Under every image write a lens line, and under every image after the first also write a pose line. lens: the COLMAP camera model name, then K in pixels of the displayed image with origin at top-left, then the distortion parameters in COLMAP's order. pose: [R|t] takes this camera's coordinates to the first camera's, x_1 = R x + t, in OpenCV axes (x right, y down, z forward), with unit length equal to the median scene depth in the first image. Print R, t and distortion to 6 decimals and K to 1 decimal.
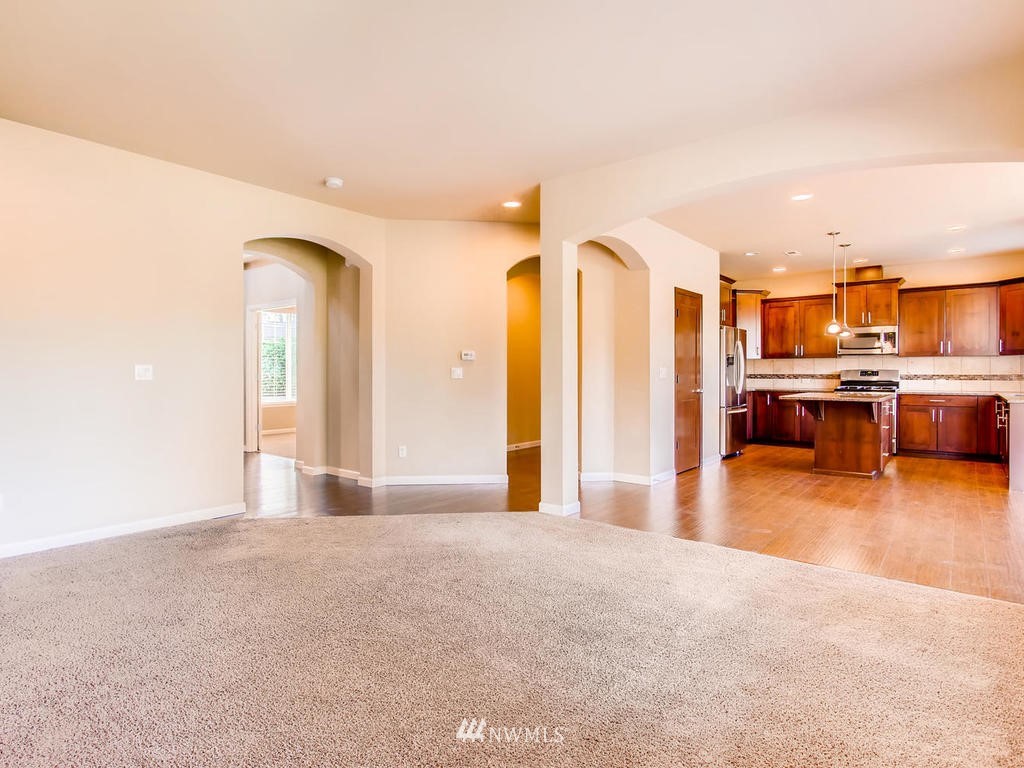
lens RADIAL K [[573.6, 0, 507.9], [0, 573.6, 376.7], [0, 0, 1]] dist [-0.013412, 0.003777]
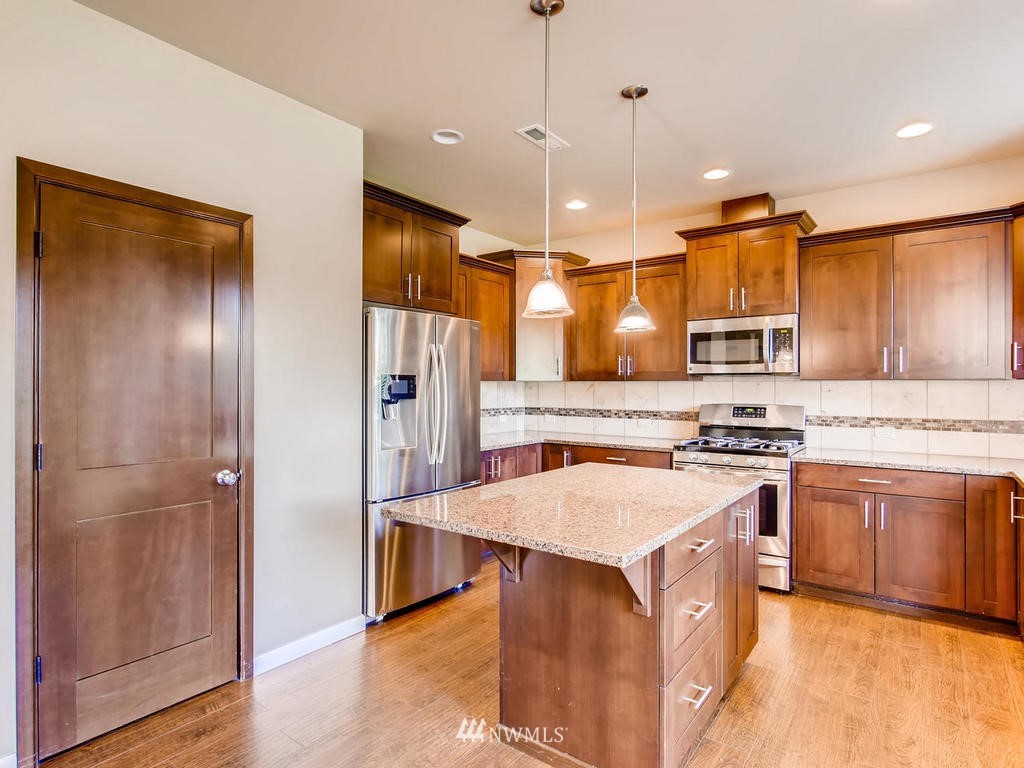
lens RADIAL K [[573.6, 0, 515.5], [0, 573.6, 385.4], [0, 0, 1]] dist [-0.013412, 0.003777]
pose [[0.998793, 0.000324, 0.049121, 0.424886], [0.000120, 0.999959, -0.009037, -0.025889], [-0.049122, 0.009032, 0.998752, 0.535284]]
